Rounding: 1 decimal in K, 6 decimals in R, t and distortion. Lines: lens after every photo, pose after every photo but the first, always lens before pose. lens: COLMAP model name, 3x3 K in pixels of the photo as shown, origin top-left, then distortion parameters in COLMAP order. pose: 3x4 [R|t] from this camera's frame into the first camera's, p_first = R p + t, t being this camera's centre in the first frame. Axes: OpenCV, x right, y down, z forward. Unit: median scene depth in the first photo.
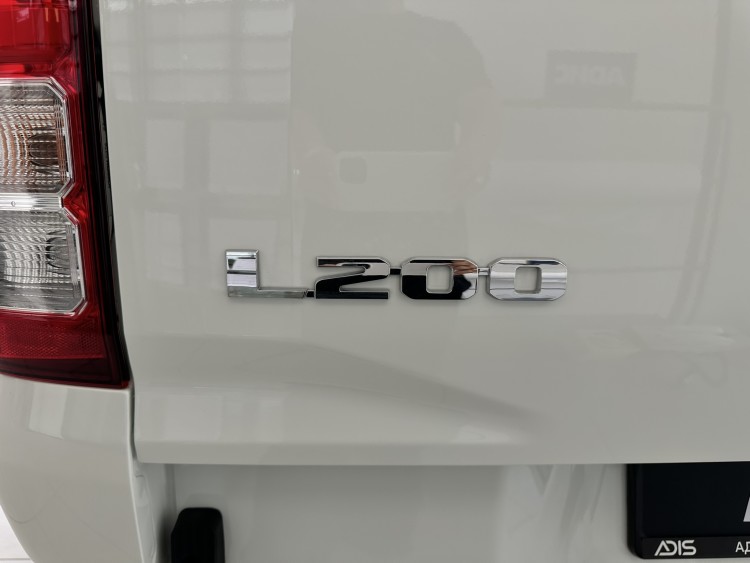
lens RADIAL K [[548.6, 0, 375.0], [0, 548.6, 281.5], [0, 0, 1]] dist [0.002653, -0.001608]
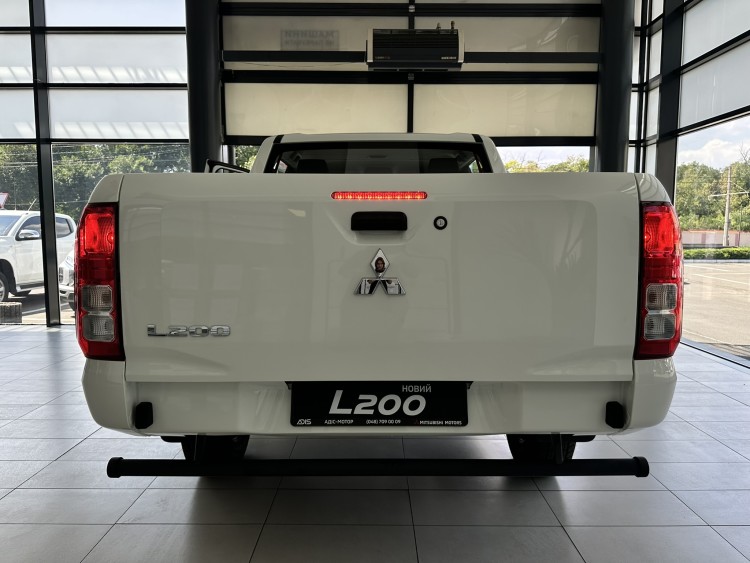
lens RADIAL K [[548.6, 0, 375.0], [0, 548.6, 281.5], [0, 0, 1]] dist [0.002653, -0.001608]
pose [[0.999522, -0.008897, -0.029618, 1.406295], [0.005731, 0.994422, -0.105323, 0.055685], [0.030389, 0.105103, 0.993997, -2.794399]]
